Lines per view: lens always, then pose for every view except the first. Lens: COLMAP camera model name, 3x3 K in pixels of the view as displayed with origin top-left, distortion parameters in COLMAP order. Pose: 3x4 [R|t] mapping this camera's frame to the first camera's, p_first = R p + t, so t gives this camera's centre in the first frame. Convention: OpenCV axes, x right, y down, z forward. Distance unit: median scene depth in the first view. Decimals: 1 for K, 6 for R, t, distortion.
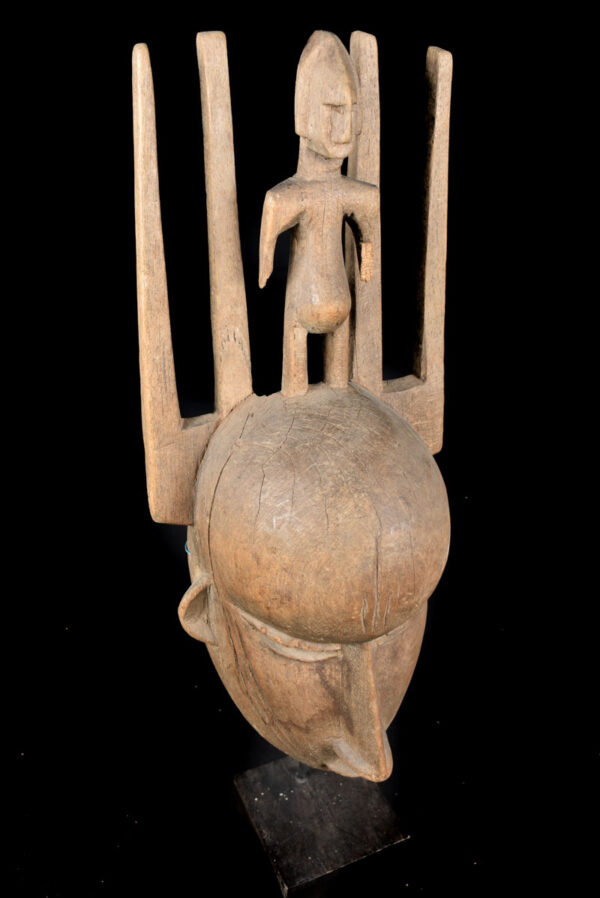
lens RADIAL K [[948.5, 0, 301.5], [0, 948.5, 446.2], [0, 0, 1]] dist [-0.081906, 0.000000]
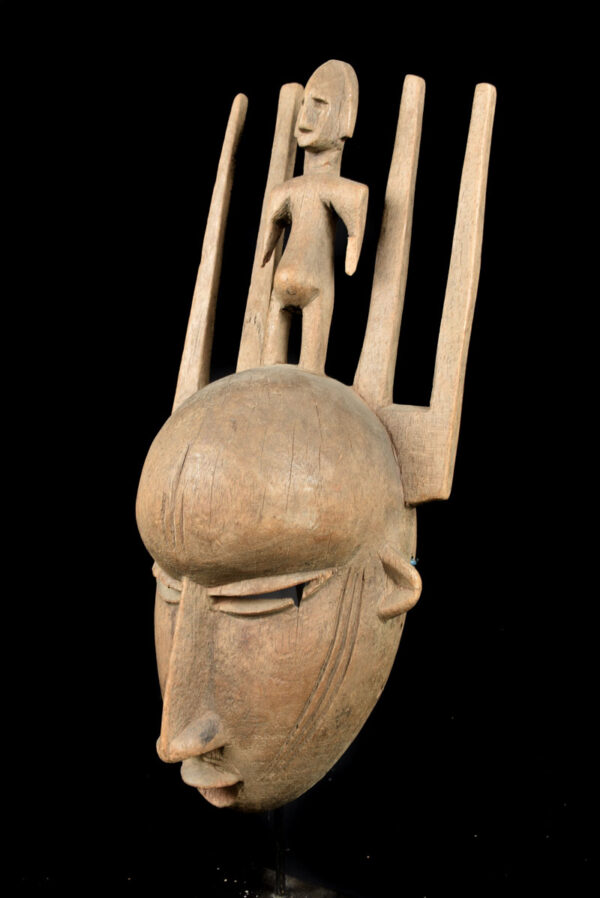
lens RADIAL K [[995.1, 0, 297.7], [0, 995.1, 450.9], [0, 0, 1]] dist [-0.068055, 0.000000]
pose [[0.588105, 0.081943, -0.804622, 0.941538], [-0.439614, 0.867445, -0.232977, 0.280071], [0.678875, 0.490738, 0.546173, 0.454060]]
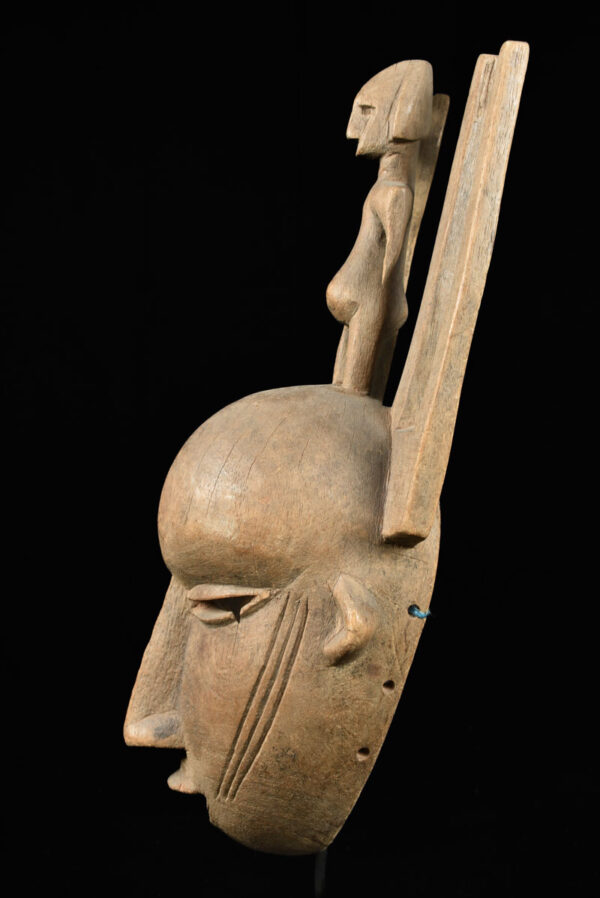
lens RADIAL K [[1019.4, 0, 299.6], [0, 1019.4, 451.9], [0, 0, 1]] dist [-0.054577, 0.000000]
pose [[-0.252539, -0.004988, -0.967574, 1.095200], [-0.559103, 0.816897, 0.141716, -0.134097], [0.789701, 0.576762, -0.209087, 1.251370]]
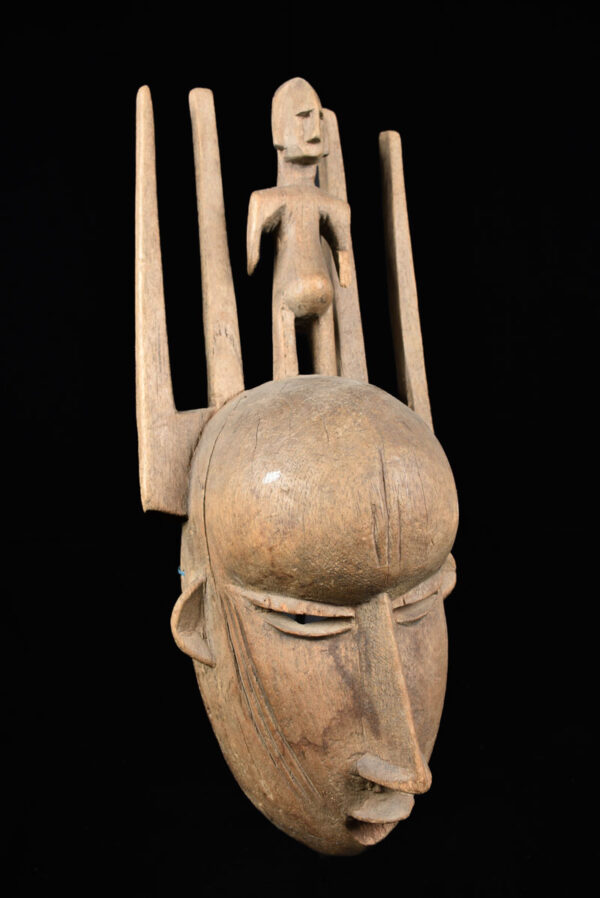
lens RADIAL K [[948.5, 0, 298.1], [0, 948.5, 450.0], [0, 0, 1]] dist [-0.081906, 0.000000]
pose [[0.997872, -0.057451, 0.030840, -0.030408], [0.065161, 0.861227, -0.504026, 0.532916], [0.002397, 0.504963, 0.863138, 0.156430]]
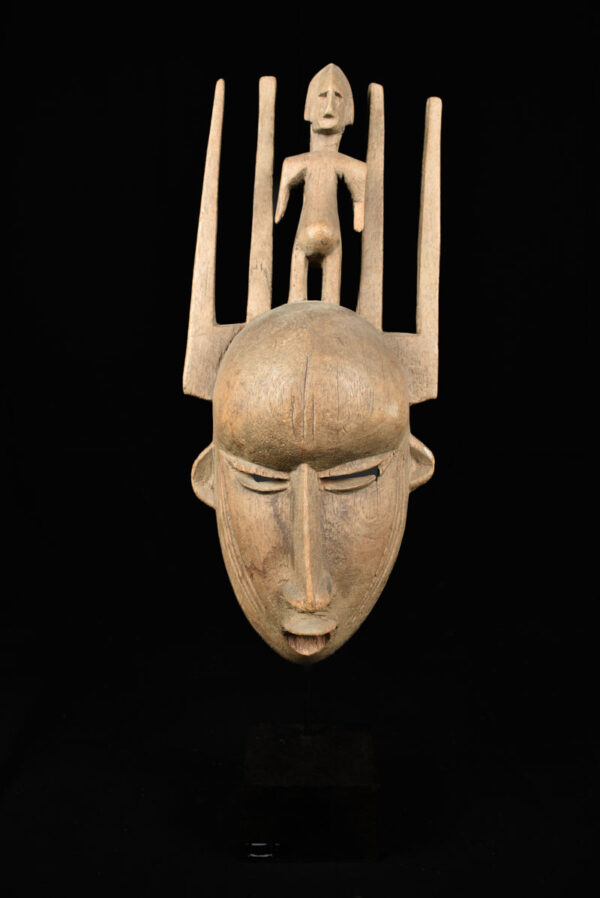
lens RADIAL K [[948.5, 0, 301.6], [0, 948.5, 451.4], [0, 0, 1]] dist [-0.081906, 0.000000]
pose [[0.923518, 0.031709, -0.382242, 0.525051], [-0.199475, 0.890907, -0.408038, 0.683236], [0.327603, 0.453078, 0.829094, -0.013269]]
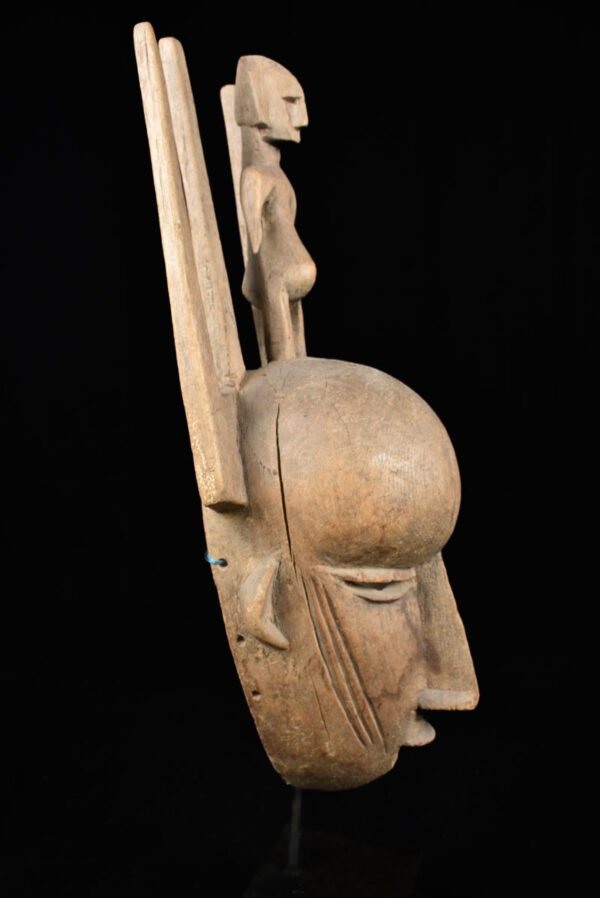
lens RADIAL K [[851.9, 0, 300.7], [0, 851.9, 451.4], [0, 0, 1]] dist [-0.087130, 0.000000]
pose [[0.673487, -0.121124, 0.729208, -0.703576], [0.412148, 0.880447, -0.234408, 0.264539], [-0.613637, 0.458412, 0.642891, 0.433458]]
